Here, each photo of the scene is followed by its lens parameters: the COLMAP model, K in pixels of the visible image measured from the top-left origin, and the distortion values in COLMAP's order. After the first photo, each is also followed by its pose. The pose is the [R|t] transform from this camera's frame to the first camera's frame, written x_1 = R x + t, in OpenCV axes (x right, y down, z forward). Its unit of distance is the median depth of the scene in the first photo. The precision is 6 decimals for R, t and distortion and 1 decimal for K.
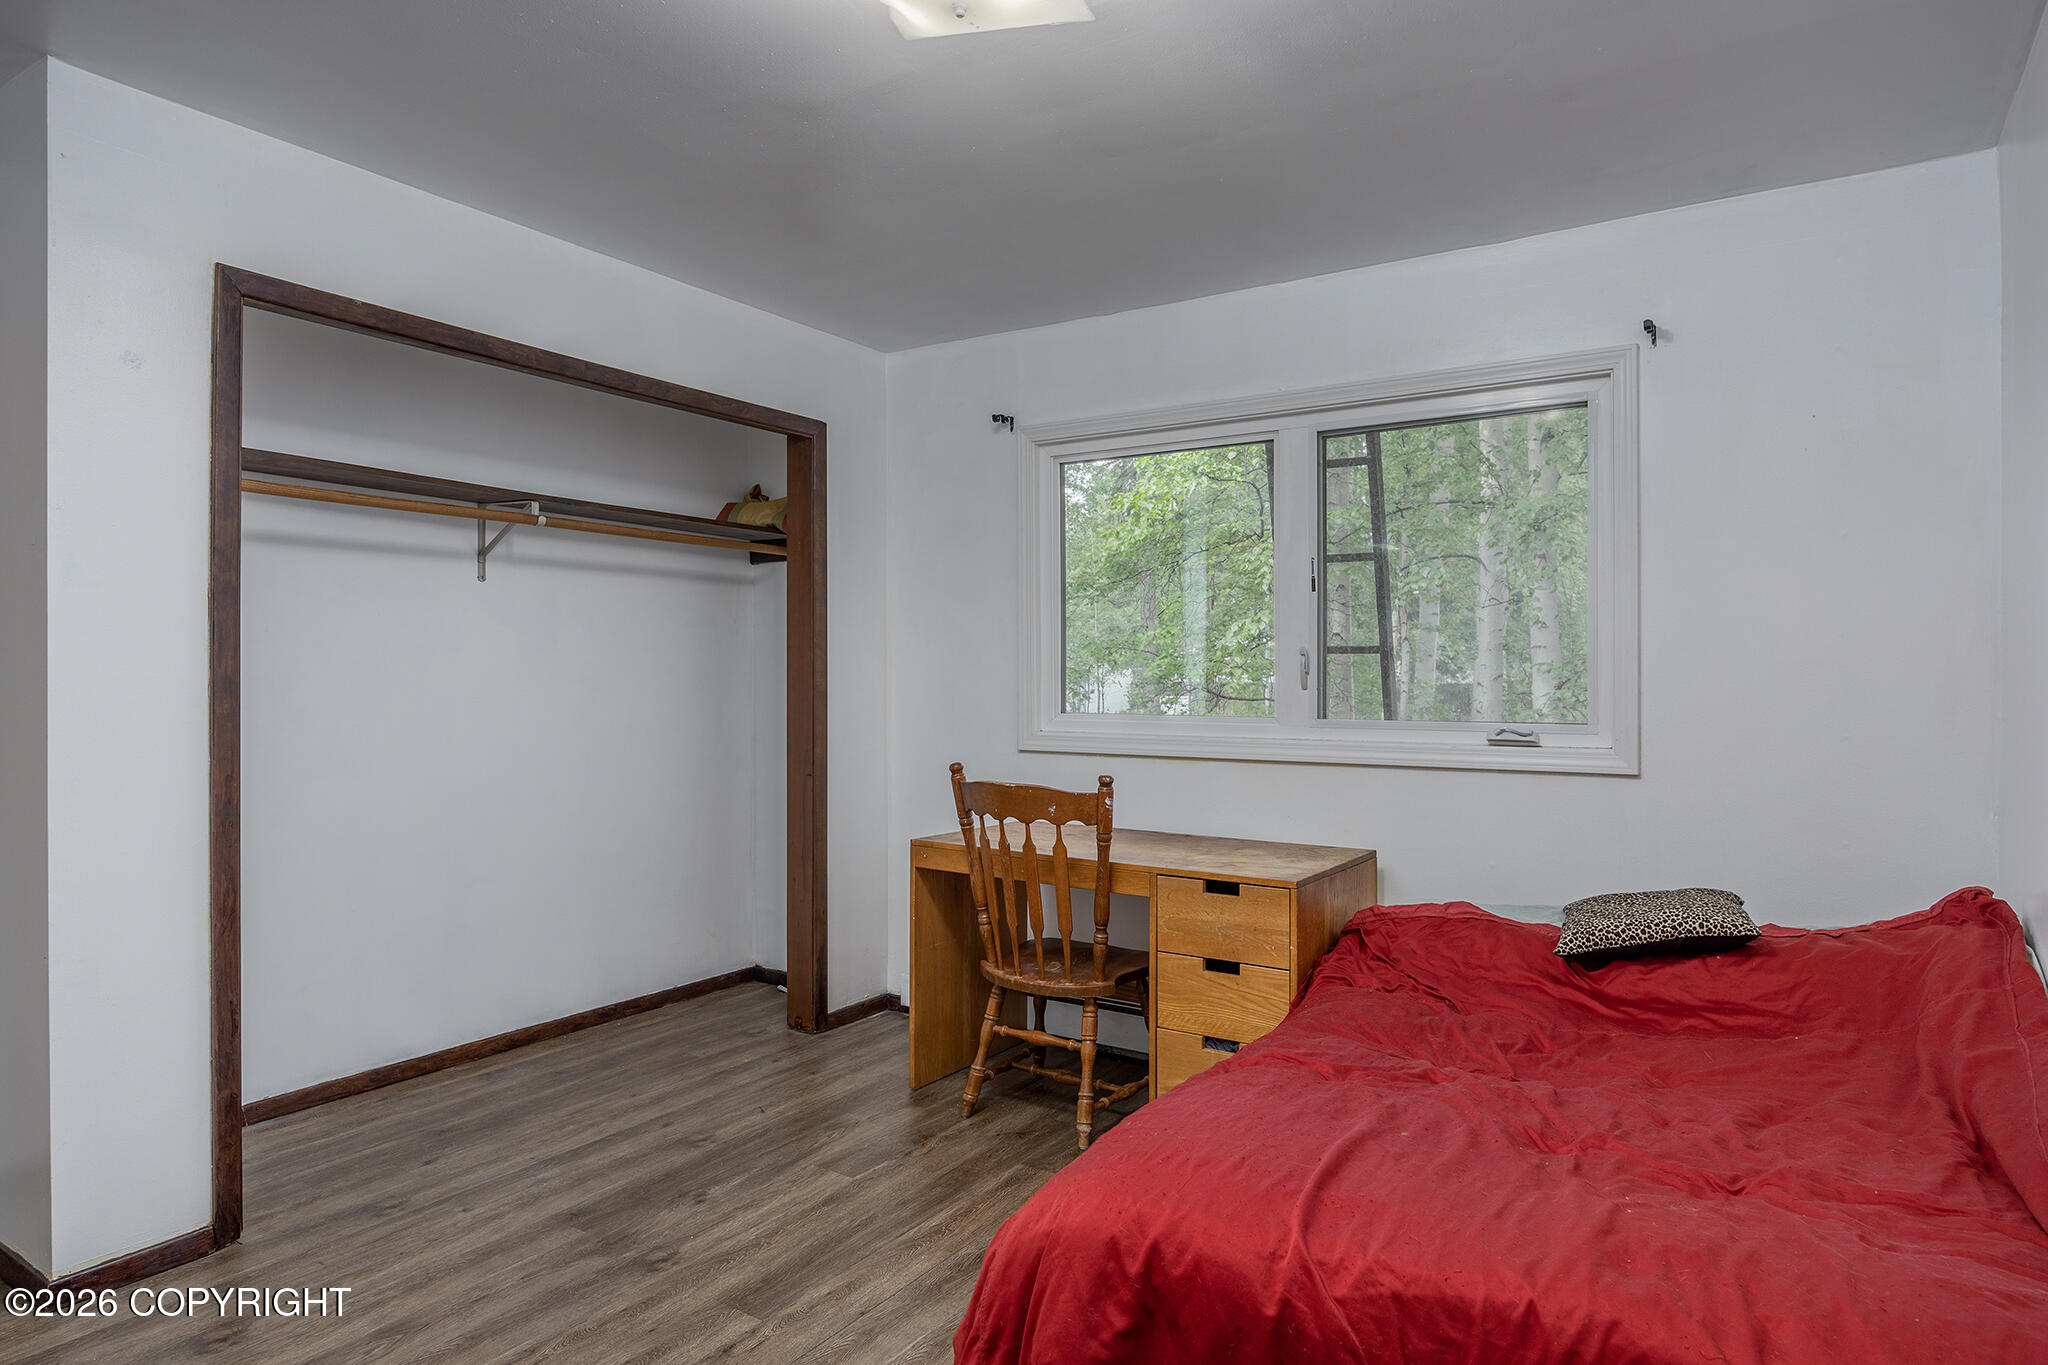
lens RADIAL K [[1214.3, 0, 1034.7], [0, 1214.3, 678.0], [0, 0, 1]] dist [-0.000902, 0.000438]
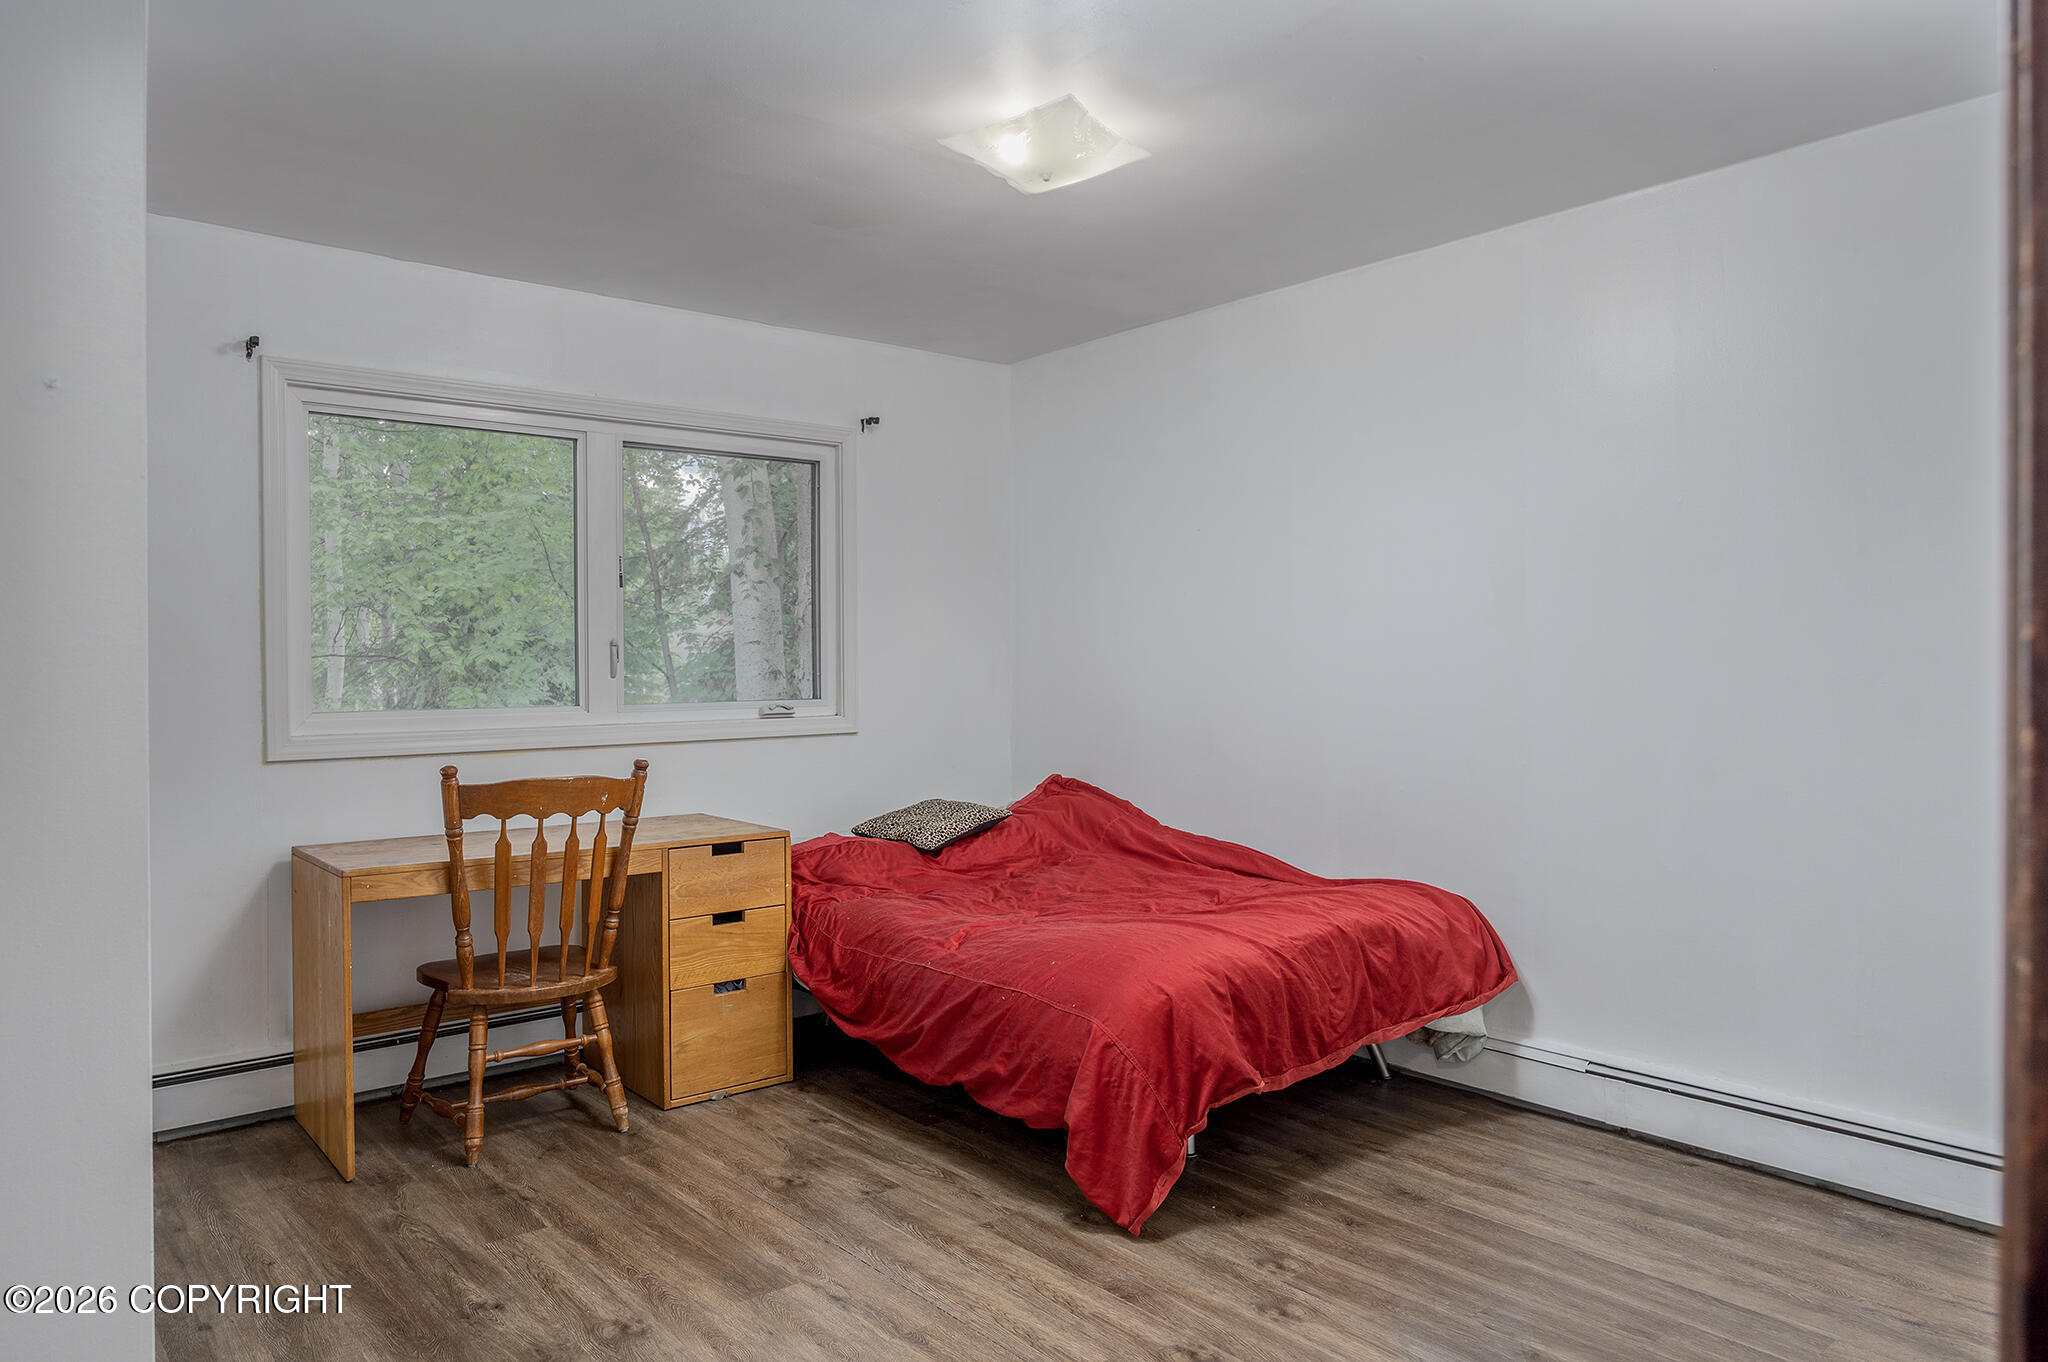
lens RADIAL K [[1323.4, 0, 1023.5], [0, 1323.4, 675.6], [0, 0, 1]] dist [0.000339, 0.001671]
pose [[0.281573, -0.009885, 0.959489, -0.952797], [0.013232, 0.999892, 0.006418, 0.005800], [-0.959449, 0.010889, 0.281673, 0.377634]]
